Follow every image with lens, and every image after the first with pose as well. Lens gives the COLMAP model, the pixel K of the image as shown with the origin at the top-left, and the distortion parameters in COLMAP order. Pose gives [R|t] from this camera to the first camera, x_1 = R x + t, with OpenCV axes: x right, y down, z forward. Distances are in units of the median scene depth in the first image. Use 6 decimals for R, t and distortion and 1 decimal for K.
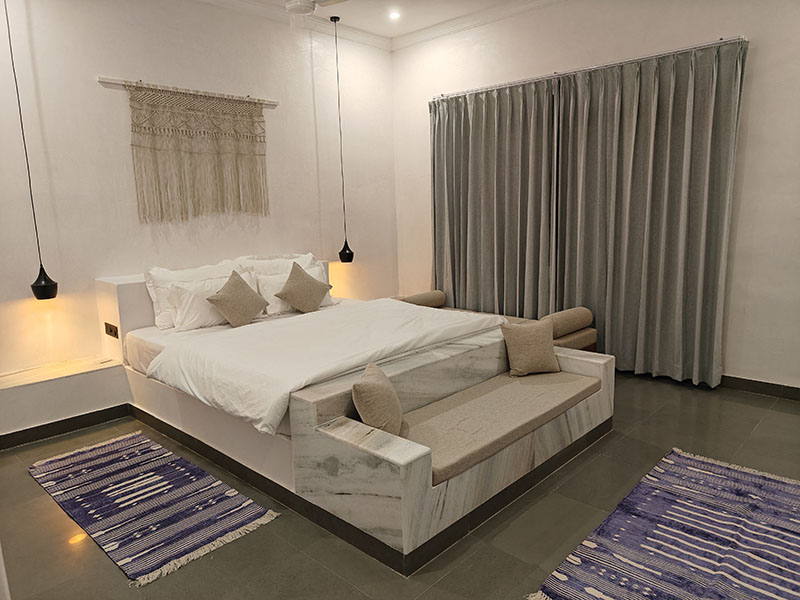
lens RADIAL K [[553.5, 0, 399.0], [0, 553.5, 301.1], [0, 0, 1]] dist [-0.003573, 0.002251]
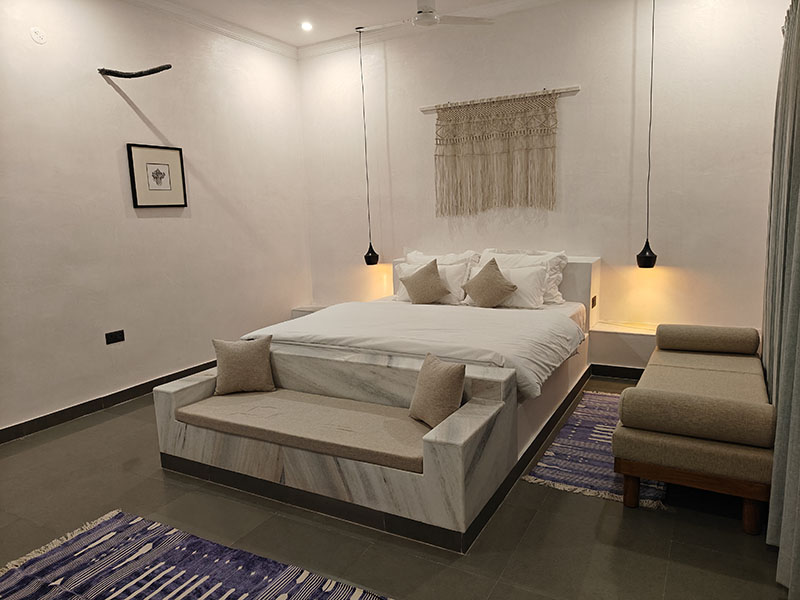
lens RADIAL K [[553.5, 0, 402.3], [0, 553.5, 298.9], [0, 0, 1]] dist [-0.003573, 0.002251]
pose [[0.260291, 0.165202, -0.951292, 0.753821], [-0.132134, 0.982079, 0.134394, -0.113389], [0.956446, 0.090716, 0.277455, 0.579617]]
